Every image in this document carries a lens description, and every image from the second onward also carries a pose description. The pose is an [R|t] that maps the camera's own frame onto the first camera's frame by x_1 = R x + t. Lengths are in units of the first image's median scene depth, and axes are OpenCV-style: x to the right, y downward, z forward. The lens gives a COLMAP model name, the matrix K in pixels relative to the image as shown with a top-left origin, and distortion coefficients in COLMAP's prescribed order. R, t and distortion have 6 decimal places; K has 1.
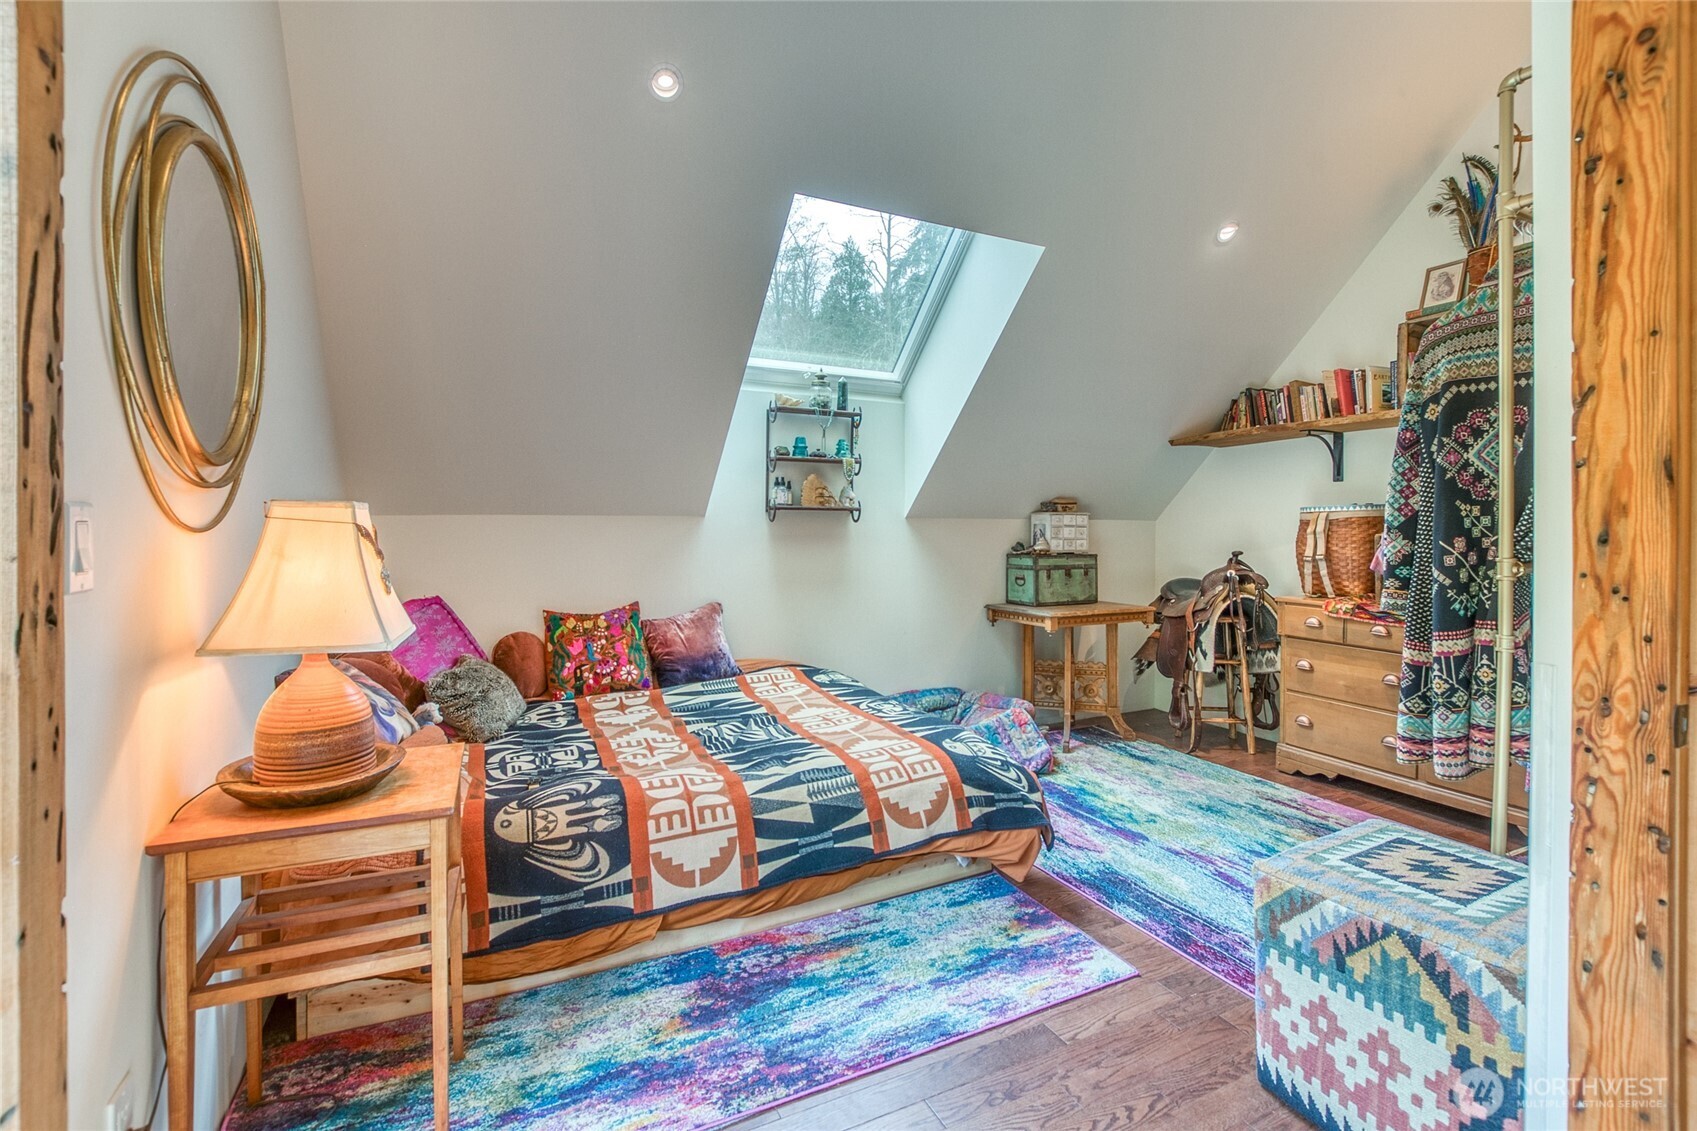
lens RADIAL K [[757.9, 0, 903.2], [0, 757.9, 522.8], [0, 0, 1]] dist [-0.021330, 0.004553]
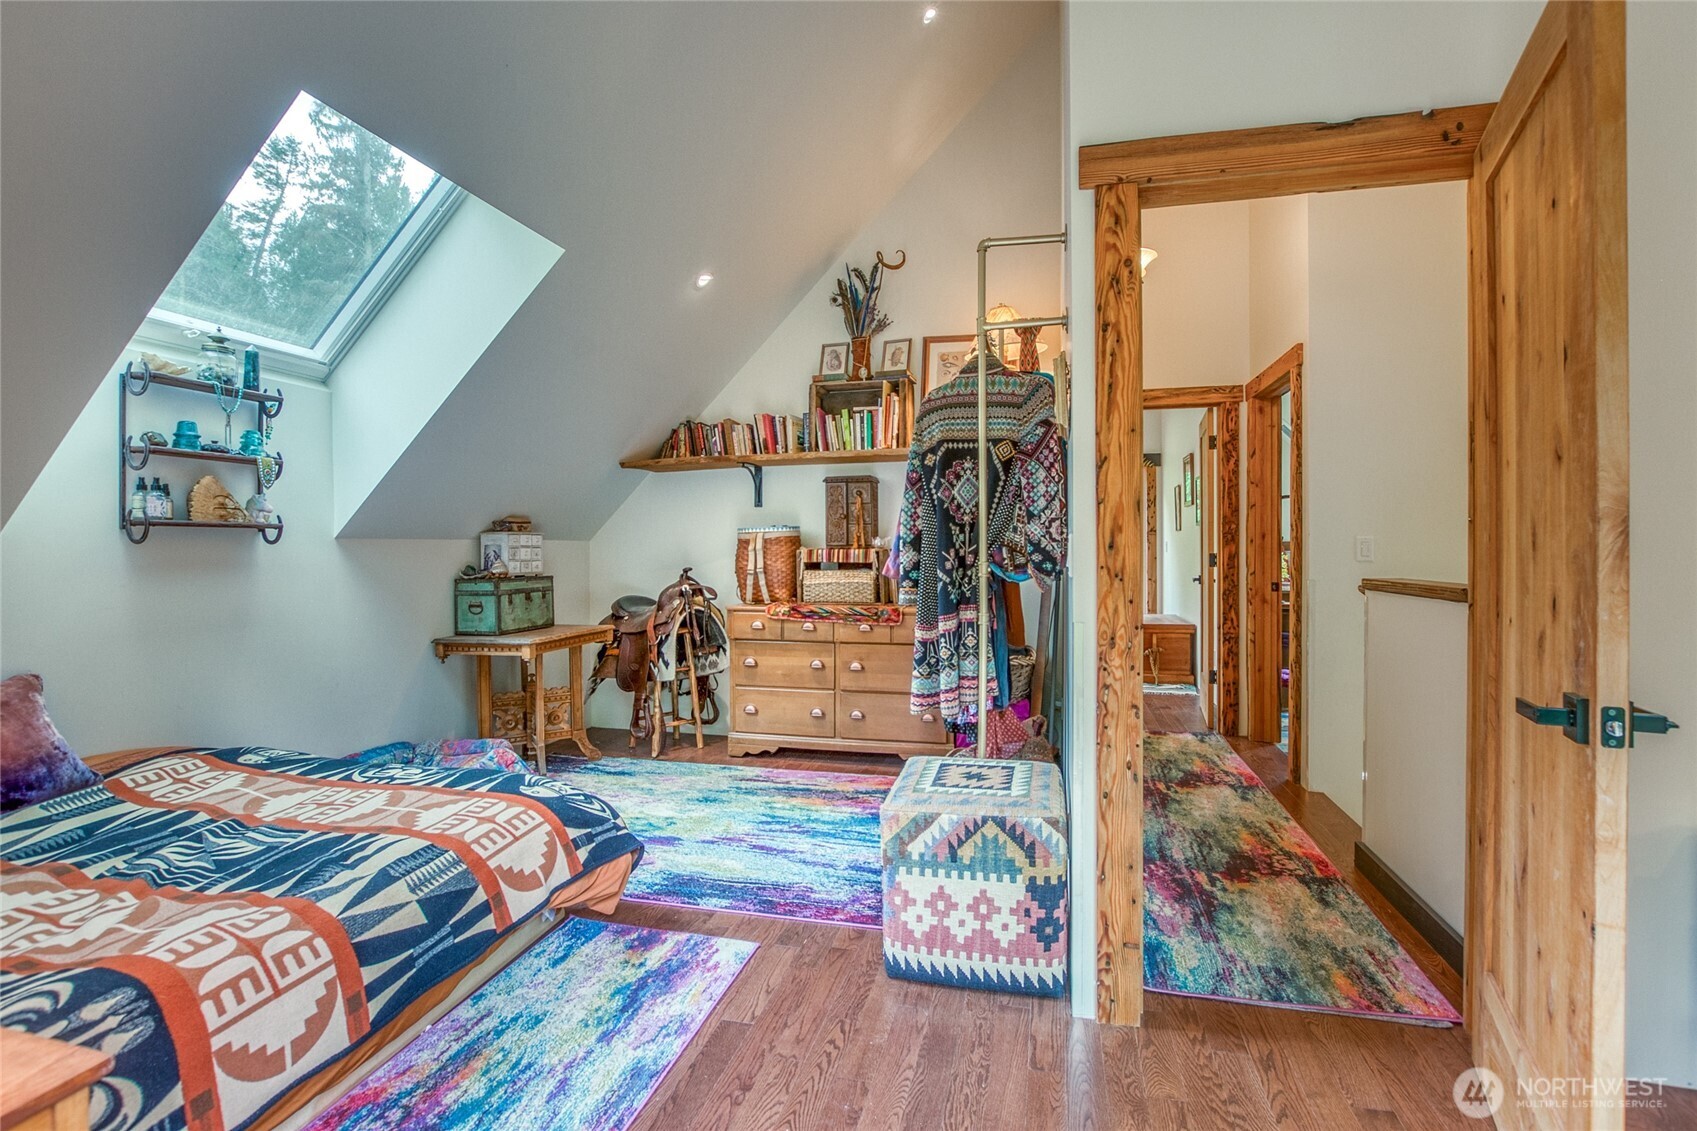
lens RADIAL K [[757.9, 0, 855.2], [0, 757.9, 550.1], [0, 0, 1]] dist [-0.021330, 0.004553]
pose [[0.663700, -0.013343, 0.747880, -0.373131], [0.008372, 0.999911, 0.010410, 0.004080], [-0.747952, -0.000648, 0.663752, 0.136052]]
